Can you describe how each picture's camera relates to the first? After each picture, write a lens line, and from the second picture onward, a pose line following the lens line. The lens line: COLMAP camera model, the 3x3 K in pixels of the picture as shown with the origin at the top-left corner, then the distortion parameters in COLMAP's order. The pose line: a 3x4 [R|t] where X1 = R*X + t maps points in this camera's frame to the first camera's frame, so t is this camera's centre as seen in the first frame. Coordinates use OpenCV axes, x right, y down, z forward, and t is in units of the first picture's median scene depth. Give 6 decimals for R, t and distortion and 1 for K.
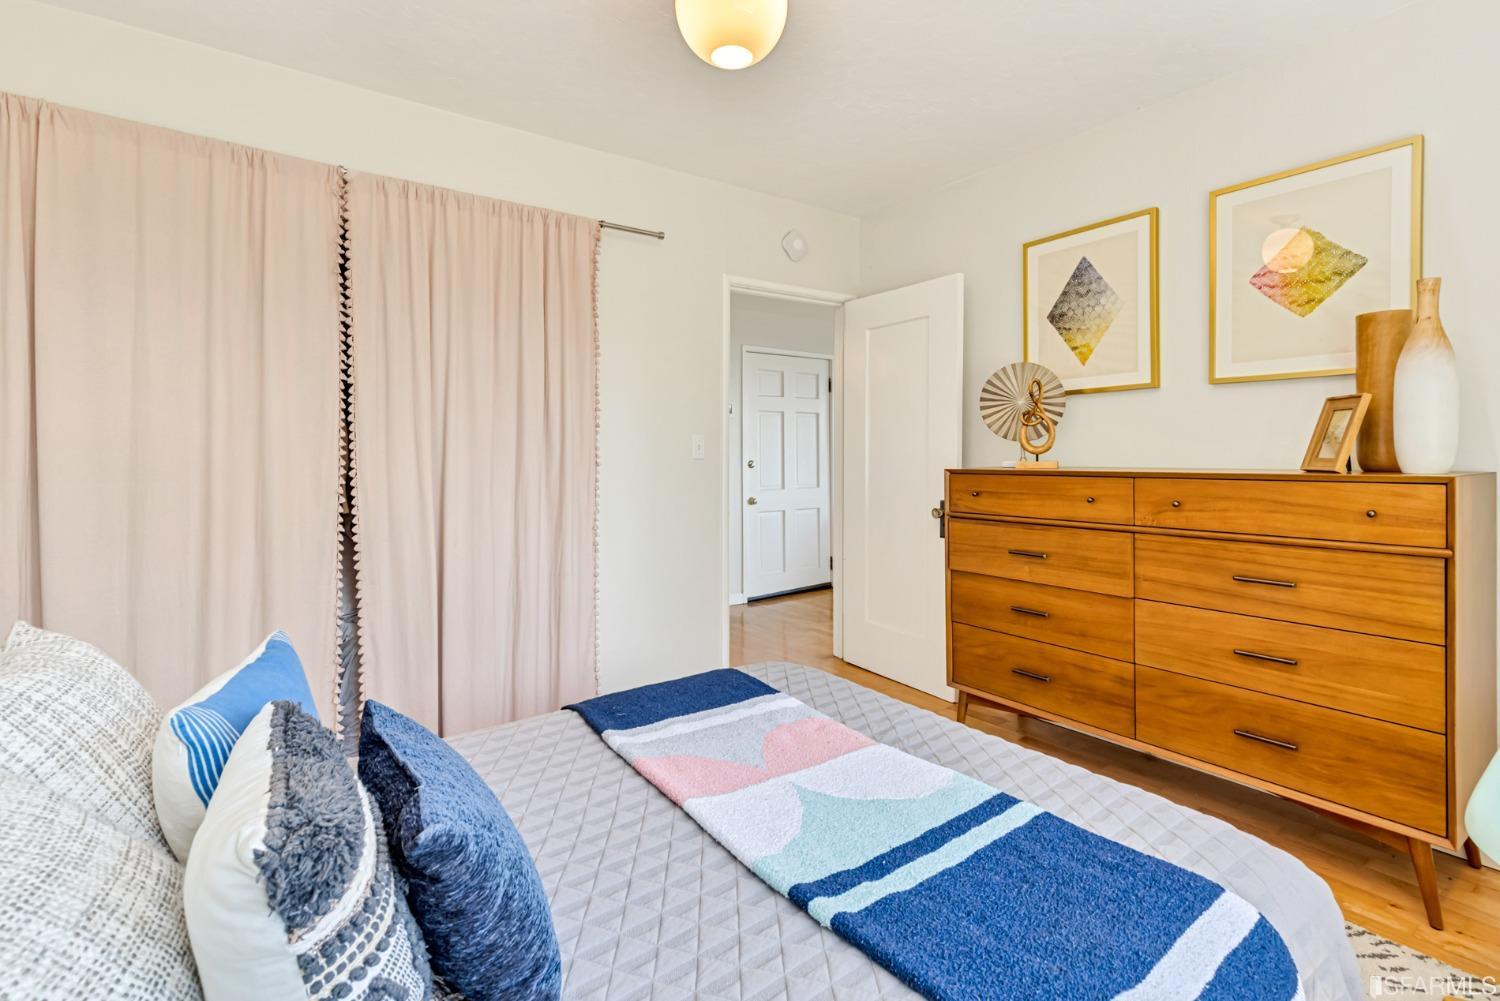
lens RADIAL K [[702.0, 0, 742.7], [0, 702.0, 456.0], [0, 0, 1]] dist [0.005776, 0.000726]
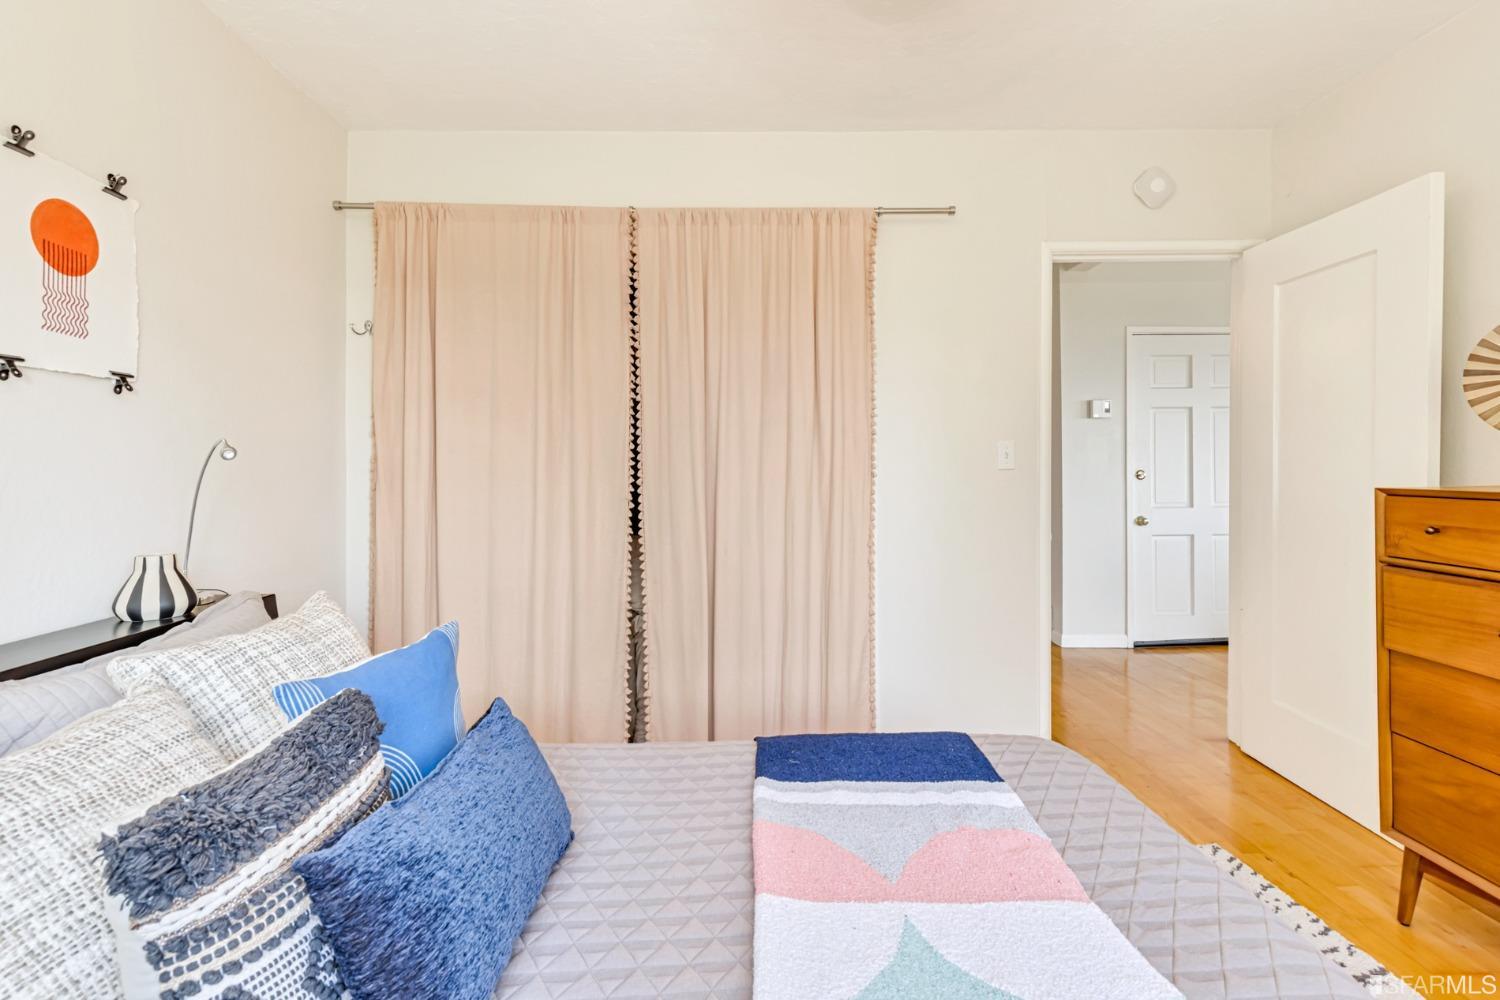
lens RADIAL K [[702.0, 0, 763.9], [0, 702.0, 462.5], [0, 0, 1]] dist [0.005776, 0.000726]
pose [[0.824348, -0.000835, -0.566083, 0.233069], [0.000968, 1.000000, -0.000065, -0.005687], [0.566083, -0.000495, 0.824348, 0.200219]]
